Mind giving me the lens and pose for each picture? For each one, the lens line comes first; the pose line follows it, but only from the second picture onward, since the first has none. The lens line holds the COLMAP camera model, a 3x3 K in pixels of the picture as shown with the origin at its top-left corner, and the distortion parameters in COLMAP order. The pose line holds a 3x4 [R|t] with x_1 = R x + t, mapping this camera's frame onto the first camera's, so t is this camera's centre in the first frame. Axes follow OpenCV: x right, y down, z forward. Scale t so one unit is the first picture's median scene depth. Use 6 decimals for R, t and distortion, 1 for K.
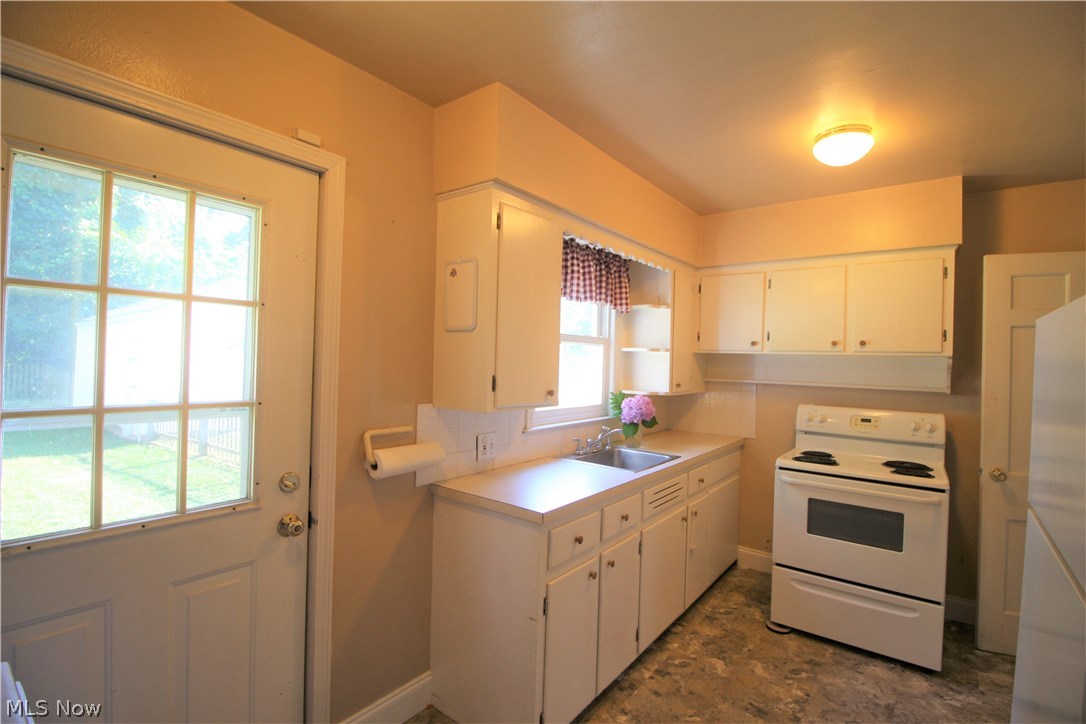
lens RADIAL K [[501.3, 0, 545.5], [0, 501.3, 360.2], [0, 0, 1]] dist [0.000145, -0.013214]
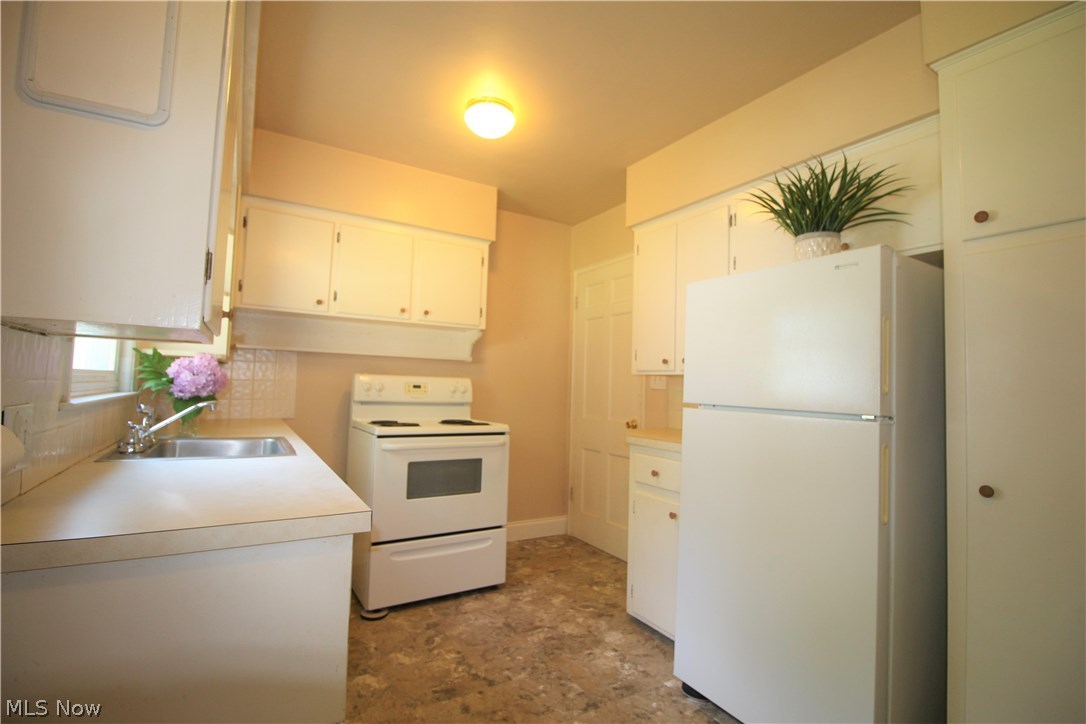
lens RADIAL K [[501.3, 0, 545.5], [0, 501.3, 360.2], [0, 0, 1]] dist [0.000145, -0.013214]
pose [[0.361012, 0.031468, 0.932030, -0.305008], [-0.017864, 0.999480, -0.026826, 0.104332], [-0.932390, -0.006965, 0.361387, 0.425558]]
